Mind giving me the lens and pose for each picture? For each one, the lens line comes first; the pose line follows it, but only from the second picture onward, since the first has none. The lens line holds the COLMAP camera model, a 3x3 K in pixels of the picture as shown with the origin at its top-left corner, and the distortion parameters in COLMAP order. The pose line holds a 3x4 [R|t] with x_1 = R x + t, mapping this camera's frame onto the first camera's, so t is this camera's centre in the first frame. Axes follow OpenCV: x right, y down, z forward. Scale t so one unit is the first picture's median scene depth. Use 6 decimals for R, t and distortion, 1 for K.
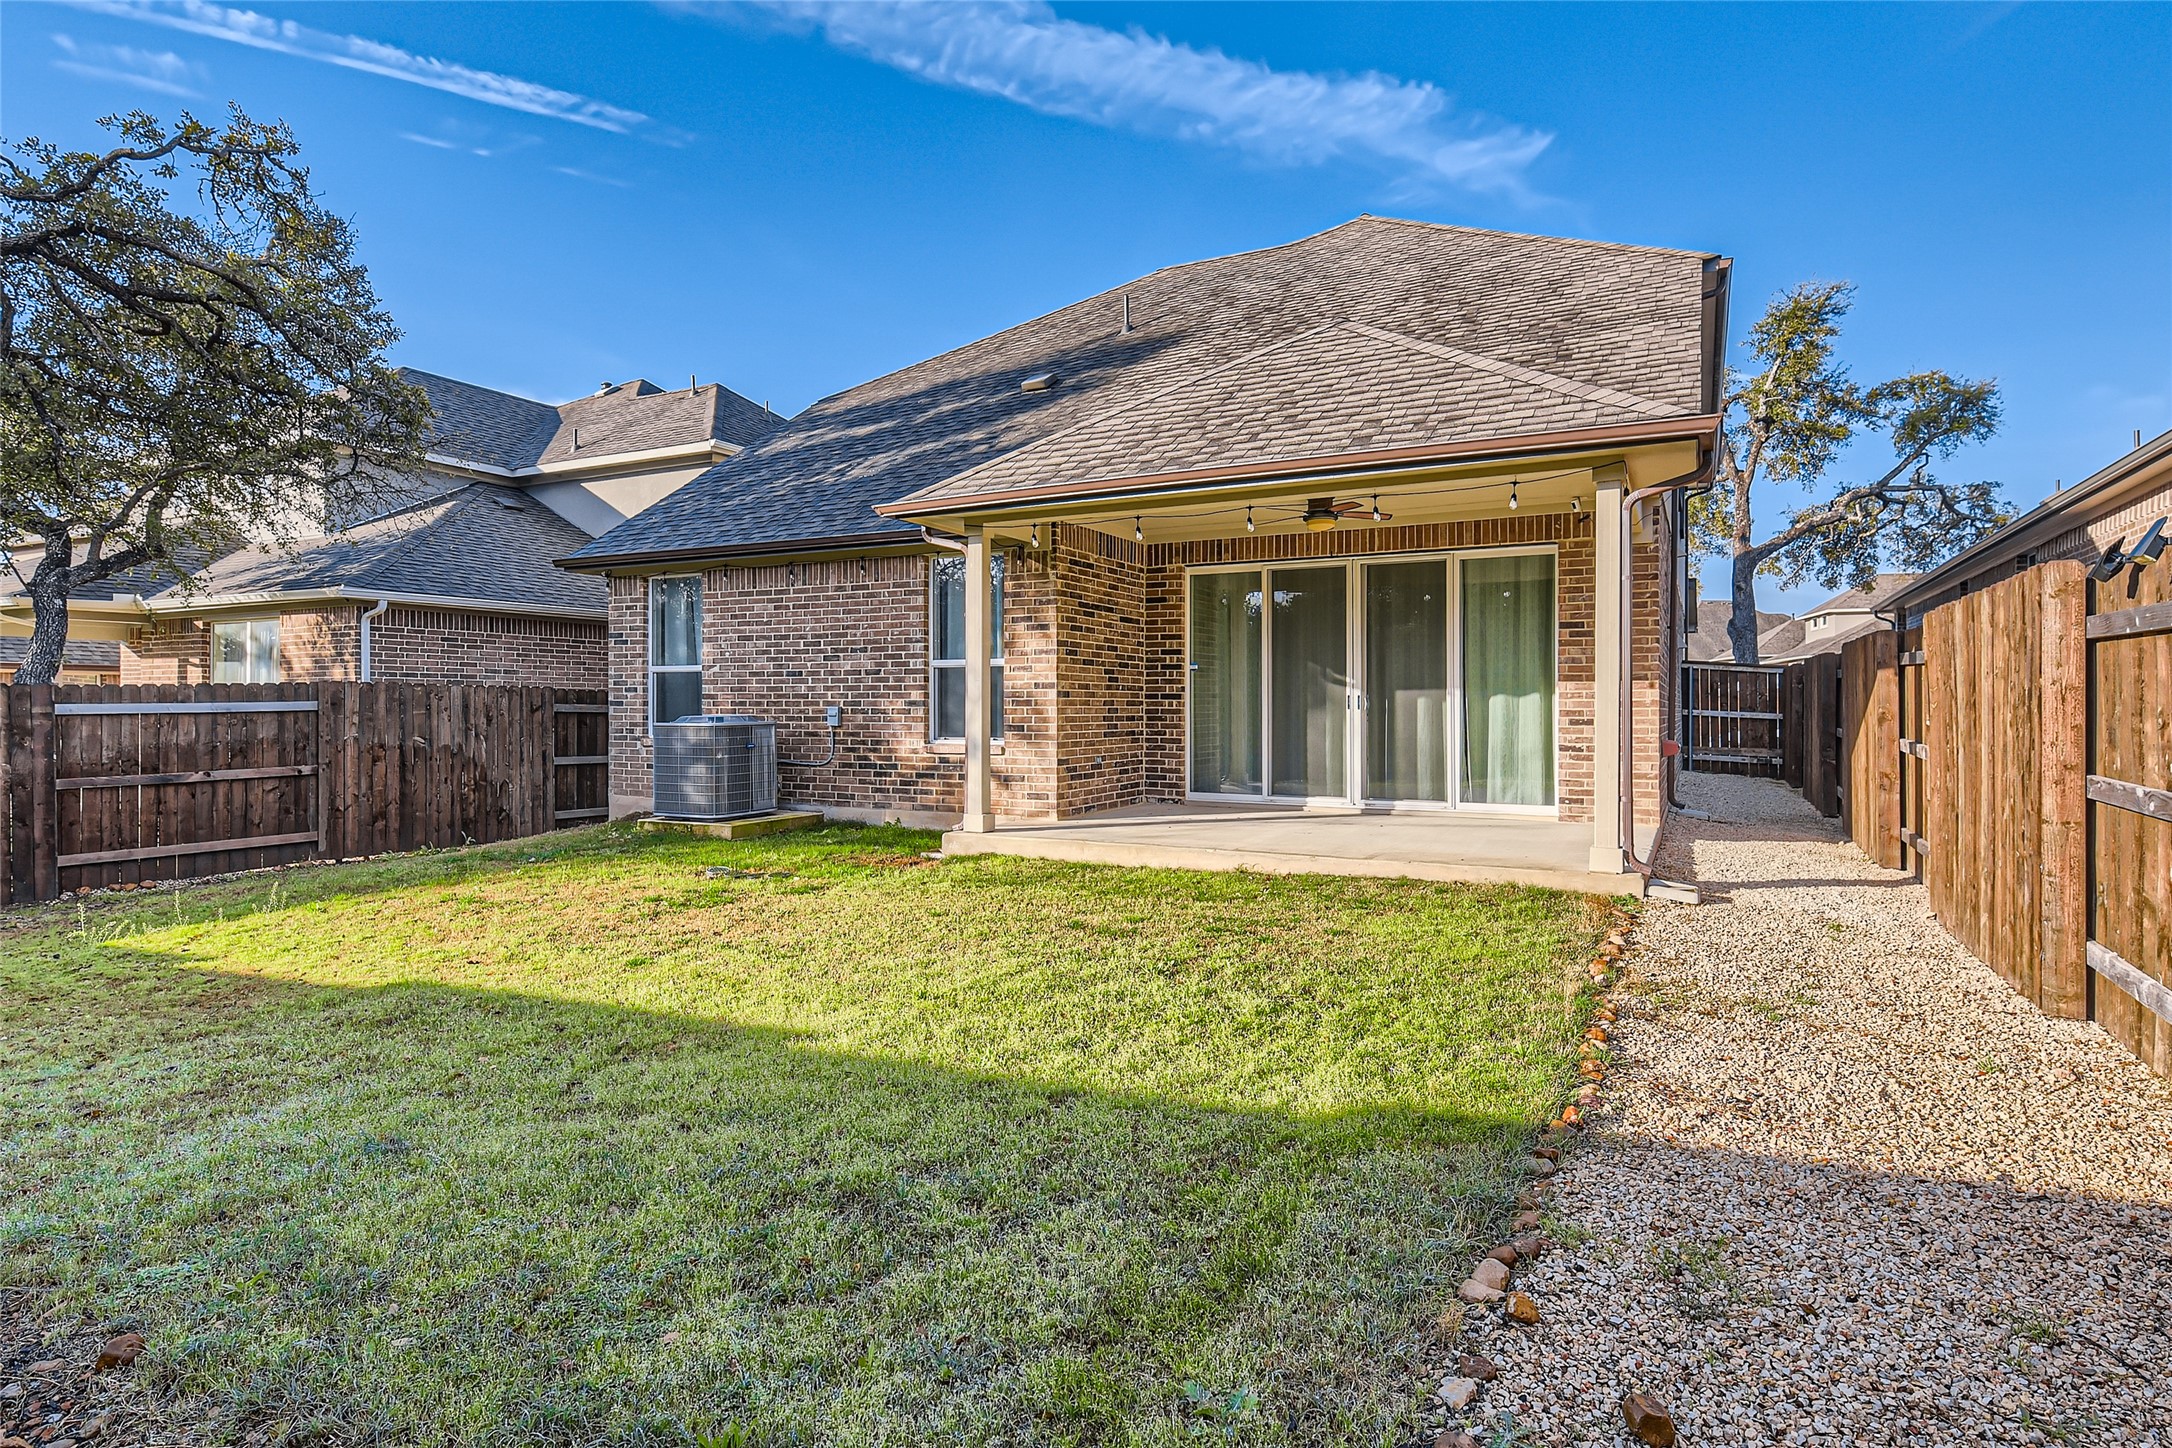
lens RADIAL K [[1185.8, 0, 1089.7], [0, 1185.8, 701.0], [0, 0, 1]] dist [0.016582, -0.005090]
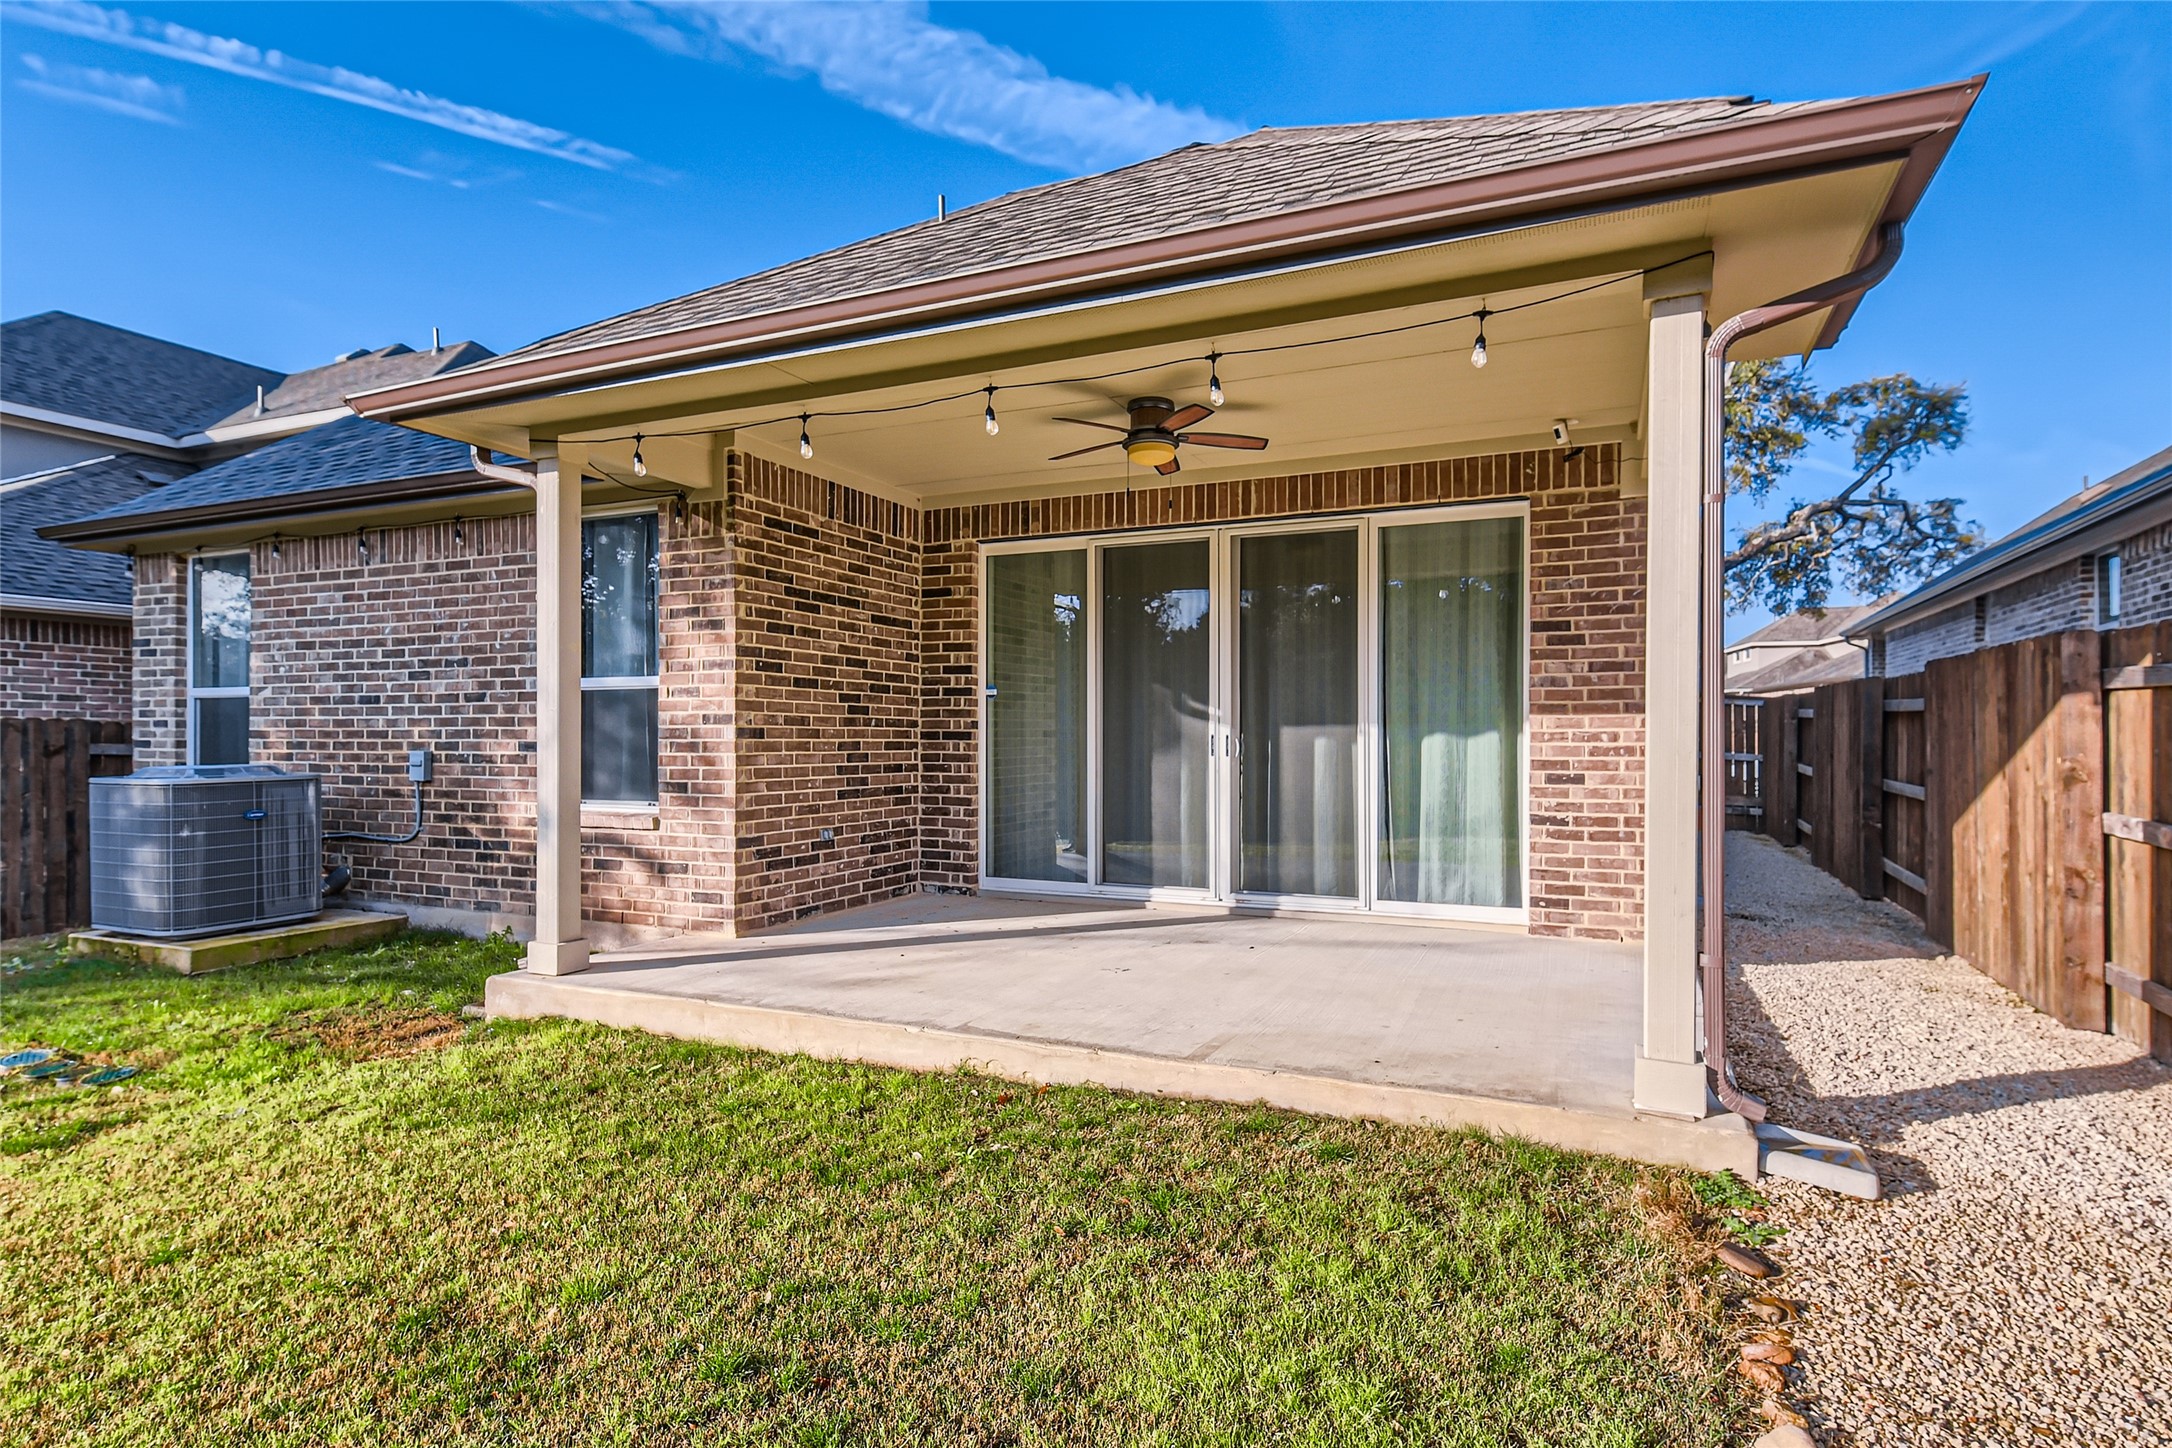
lens RADIAL K [[1185.8, 0, 1079.5], [0, 1185.8, 736.8], [0, 0, 1]] dist [0.016582, -0.005090]
pose [[0.998723, 0.001641, 0.050504, 0.111565], [-0.001789, 0.999994, 0.002878, -0.005488], [-0.050499, -0.002965, 0.998720, 0.346100]]
